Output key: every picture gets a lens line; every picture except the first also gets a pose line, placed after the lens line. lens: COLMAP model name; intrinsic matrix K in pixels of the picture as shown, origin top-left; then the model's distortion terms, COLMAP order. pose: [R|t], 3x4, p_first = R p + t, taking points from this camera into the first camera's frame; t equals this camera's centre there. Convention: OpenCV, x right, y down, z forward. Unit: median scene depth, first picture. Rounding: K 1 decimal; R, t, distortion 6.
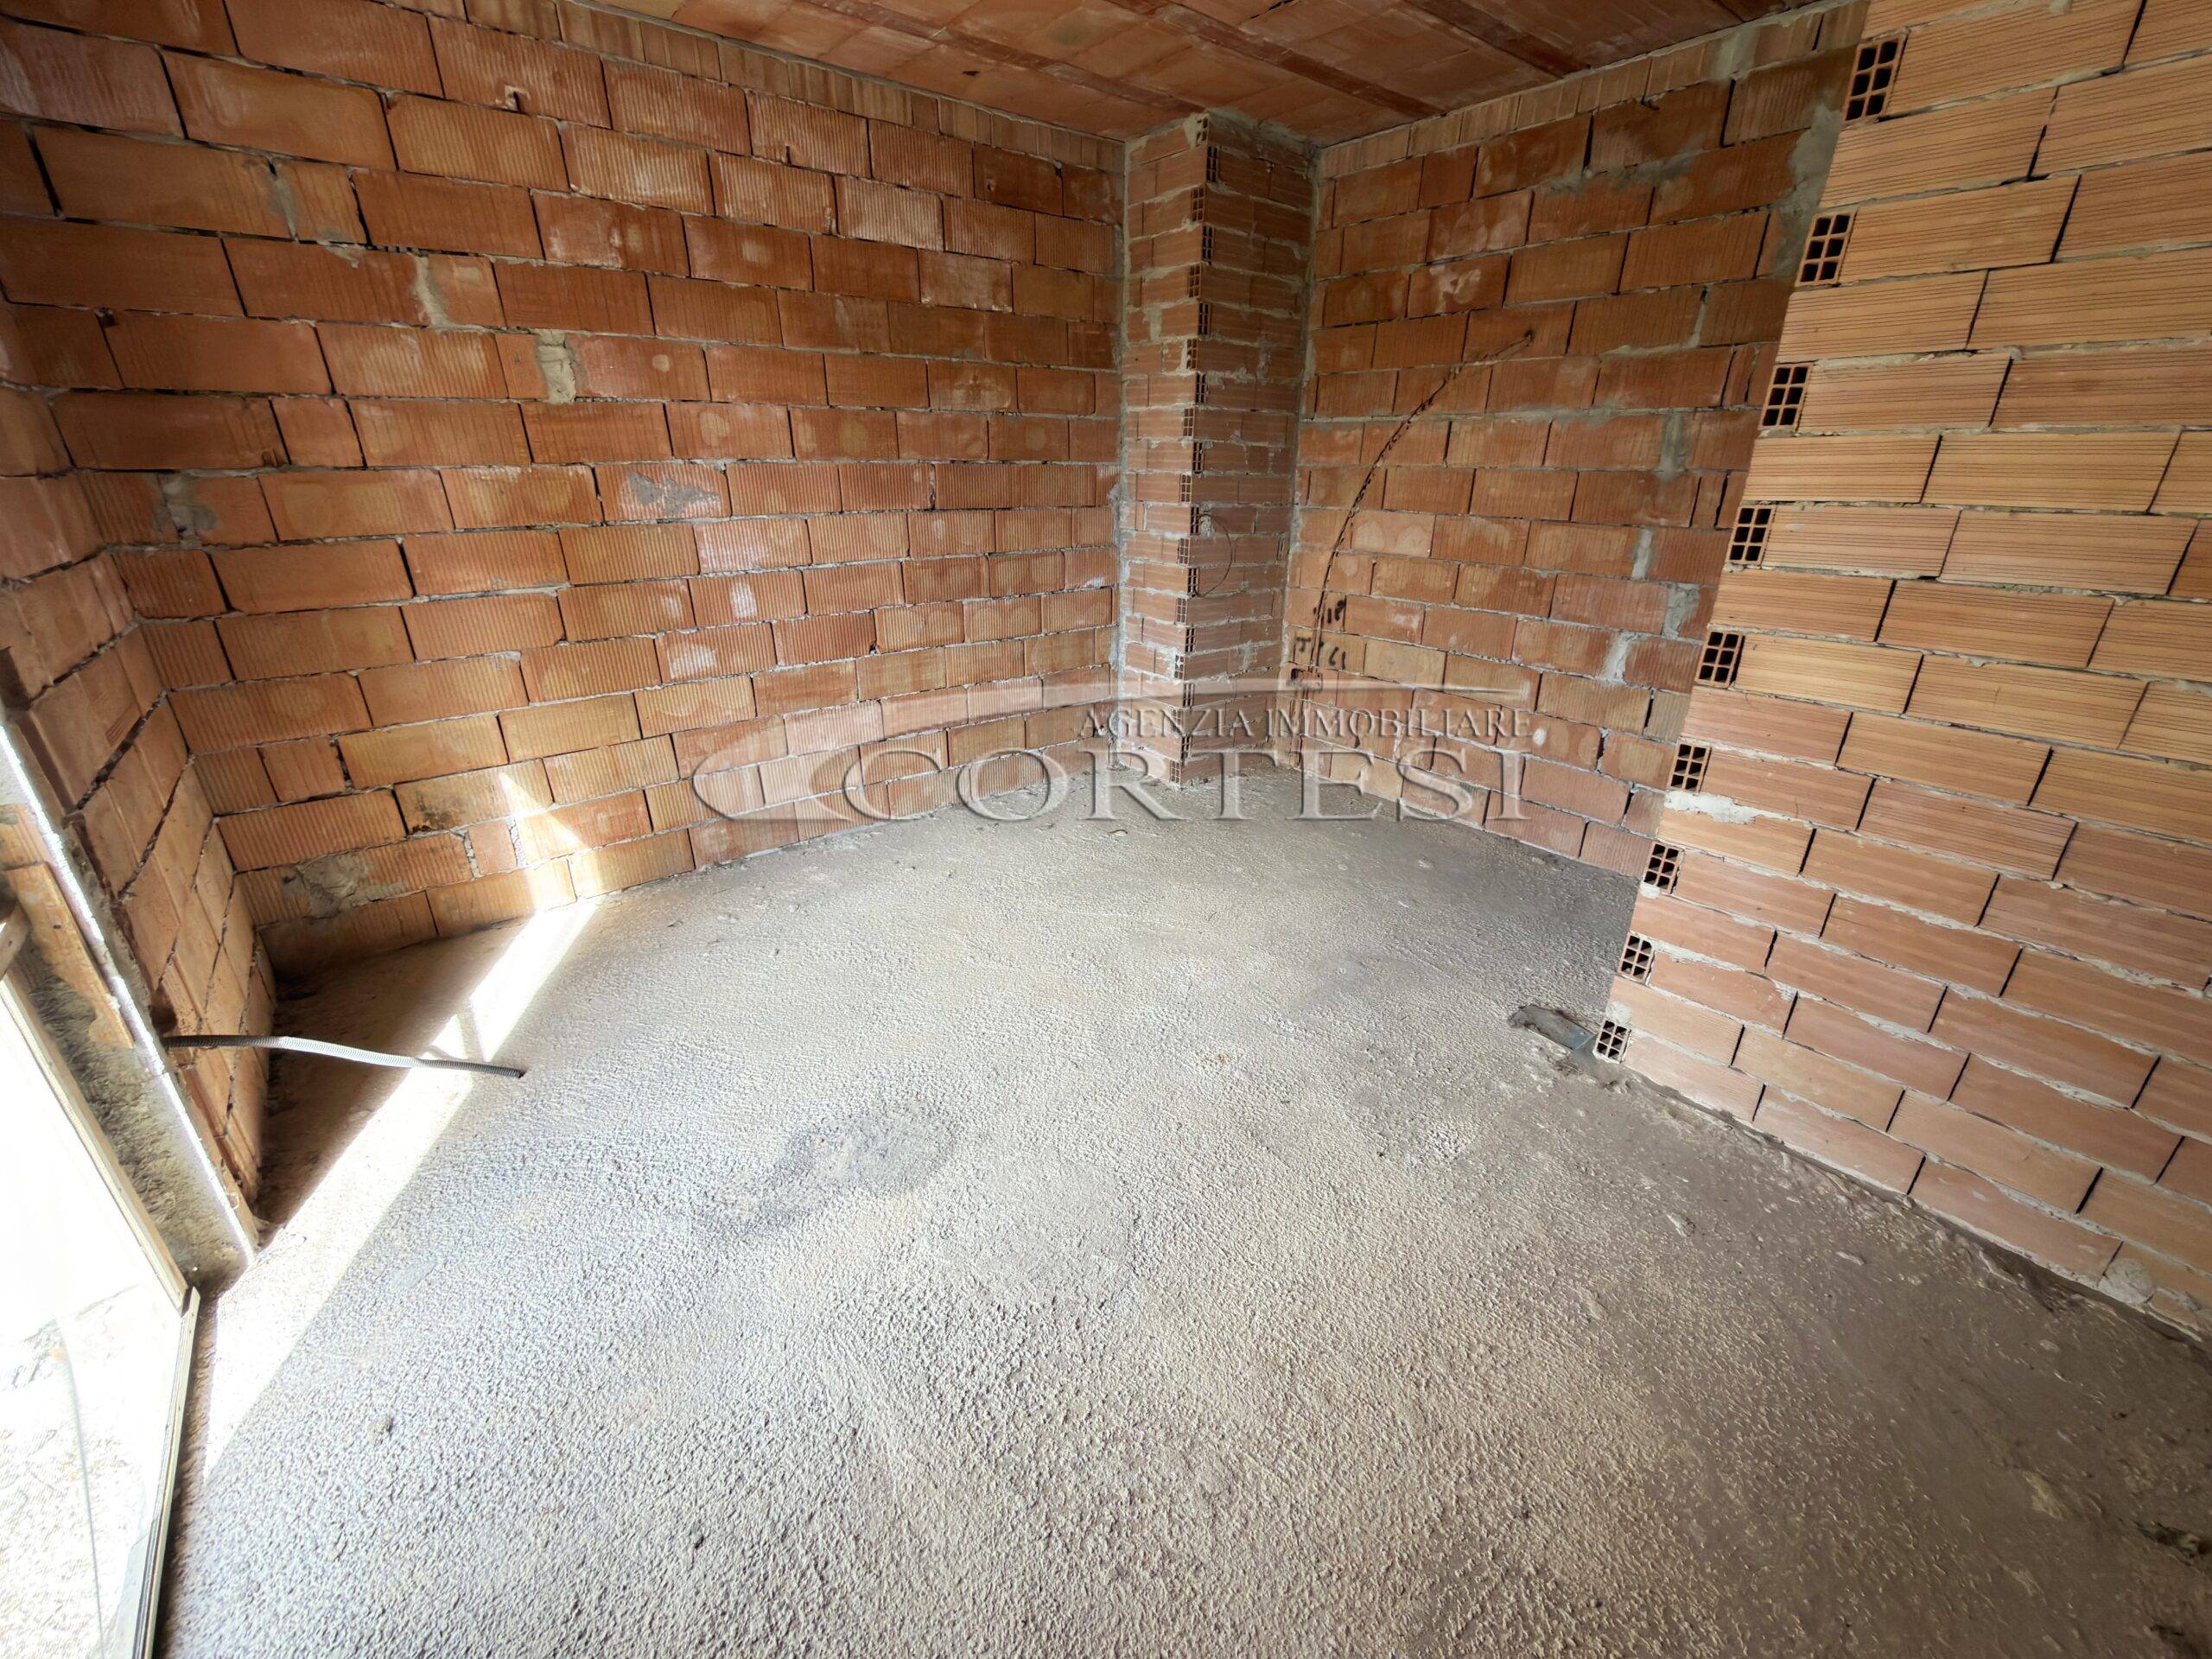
lens RADIAL K [[889.3, 0, 1099.1], [0, 889.3, 828.3], [0, 0, 1]] dist [-0.000562, 0.000097]
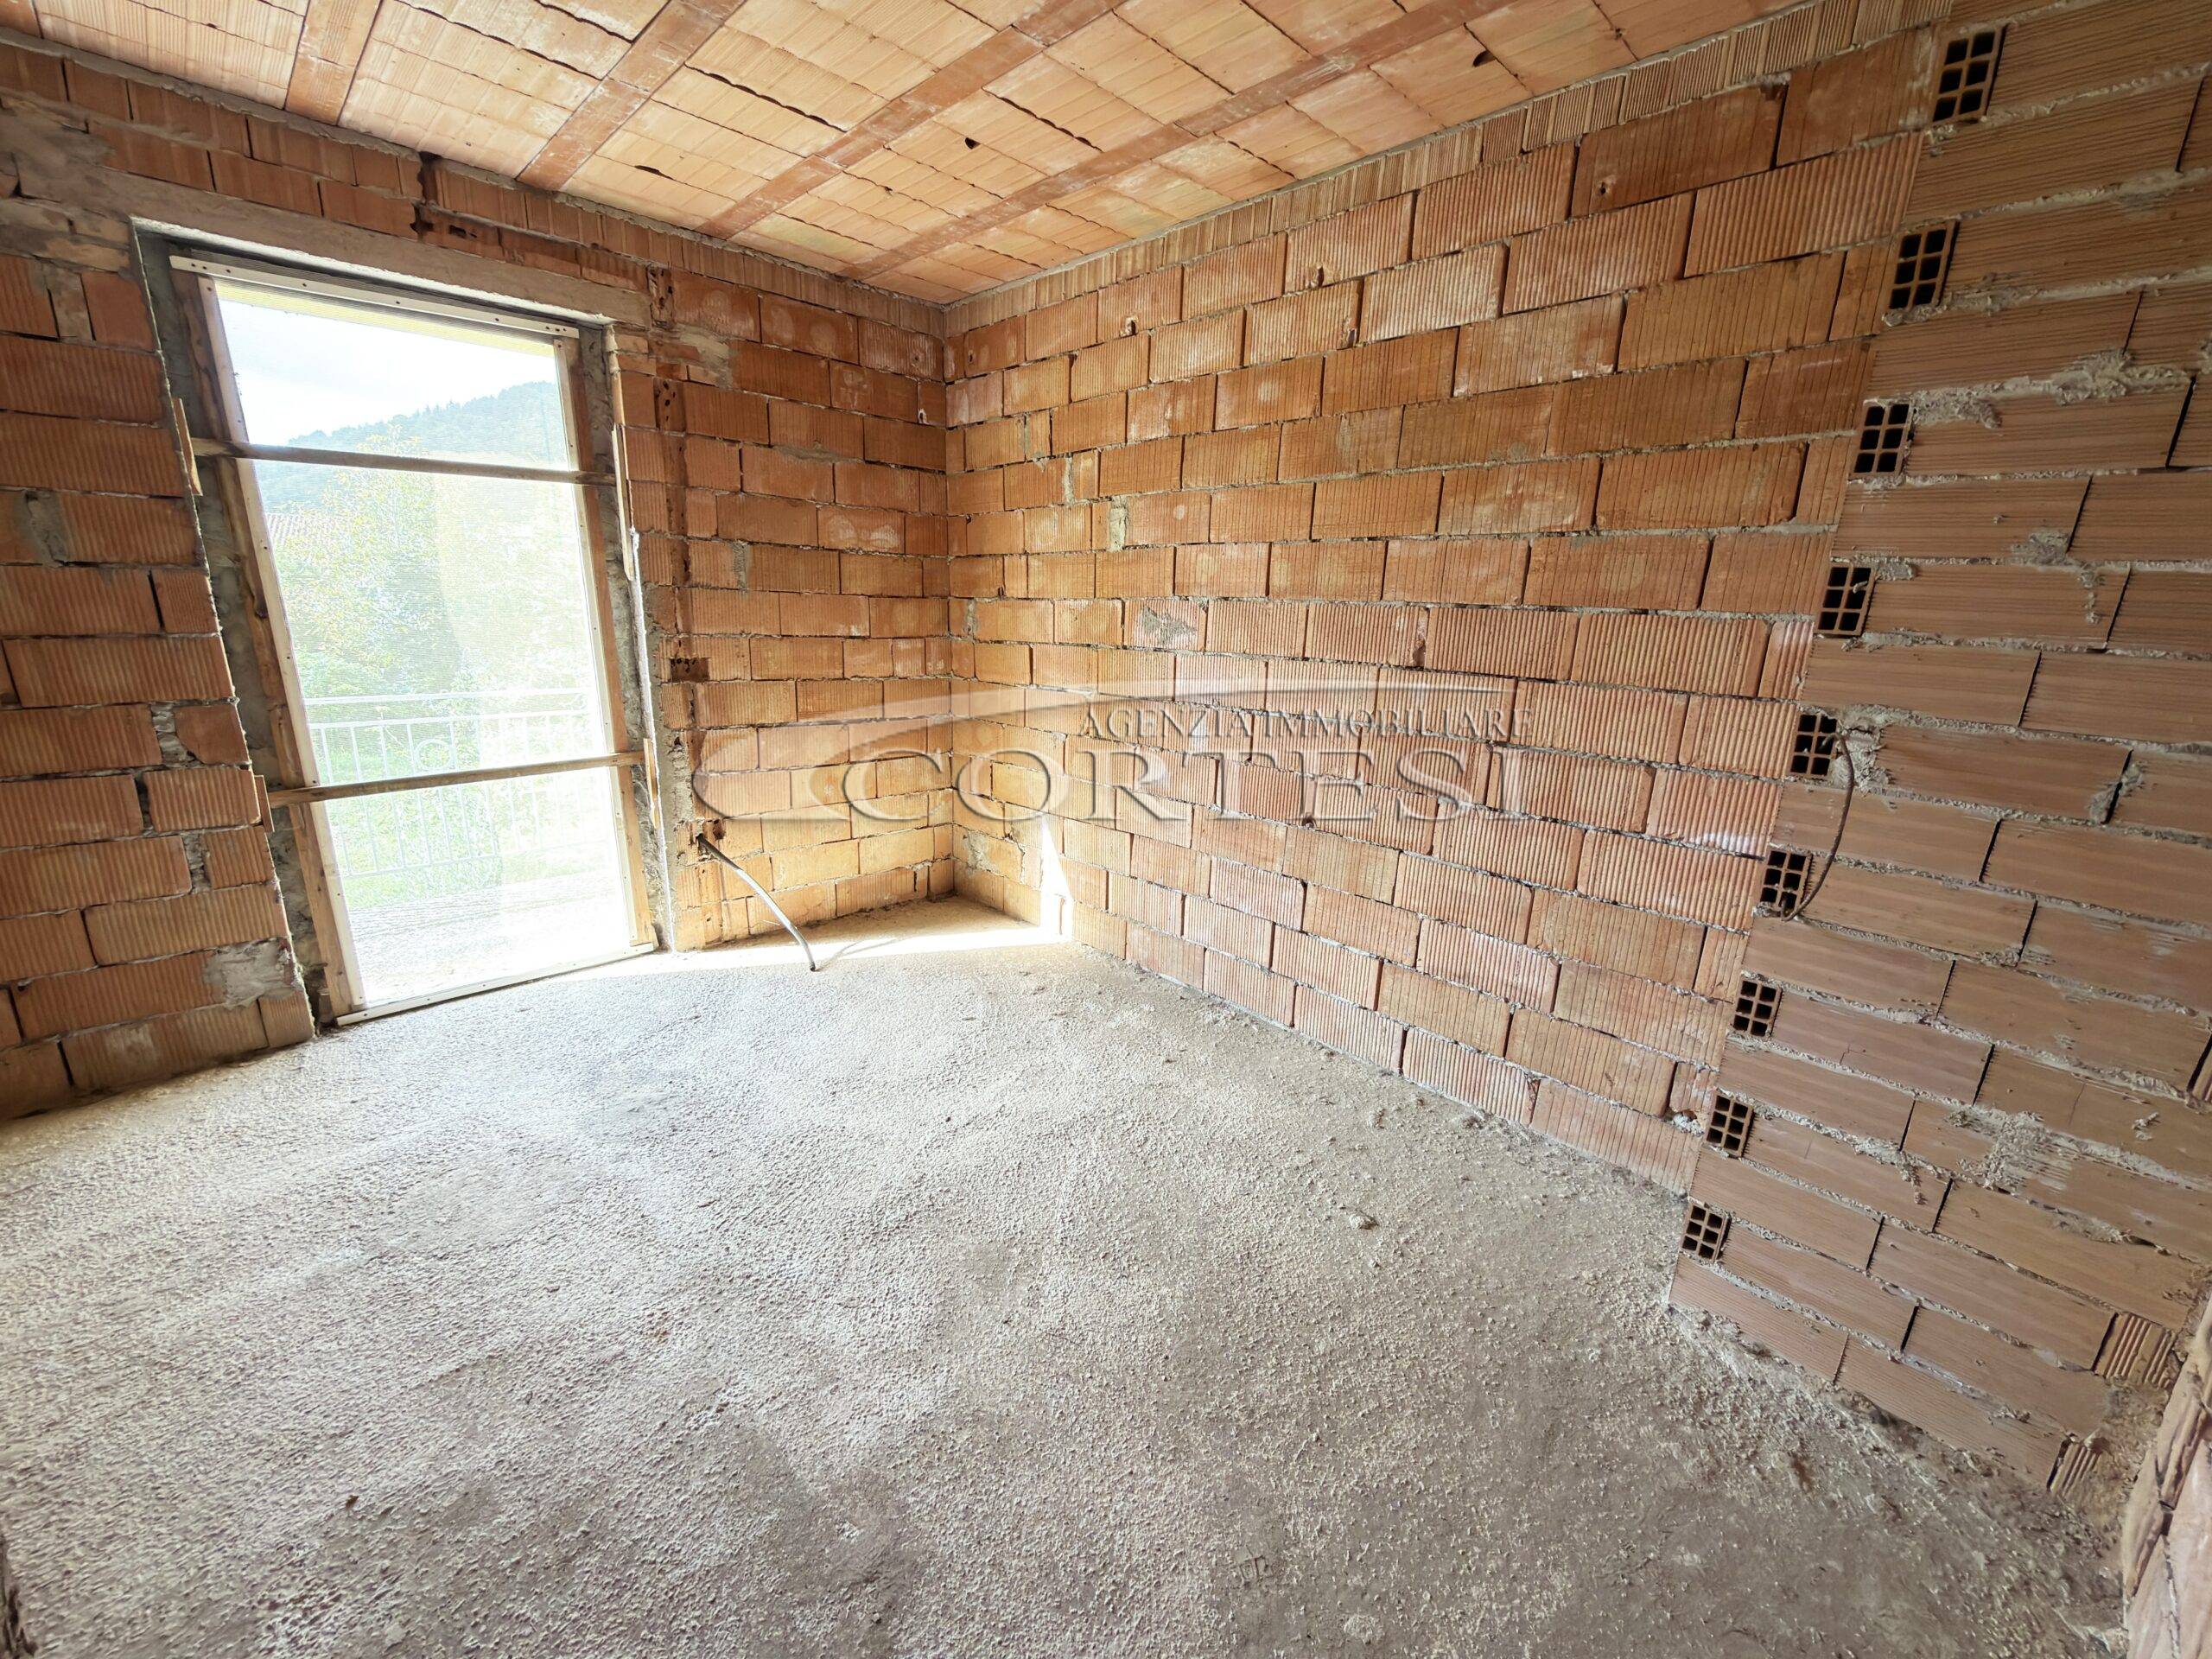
lens RADIAL K [[889.3, 0, 1104.2], [0, 889.3, 835.6], [0, 0, 1]] dist [-0.000562, 0.000097]
pose [[0.108042, 0.251137, -0.961903, 0.633702], [-0.410640, 0.892441, 0.186878, -0.326949], [0.905374, 0.374806, 0.199548, 0.827675]]
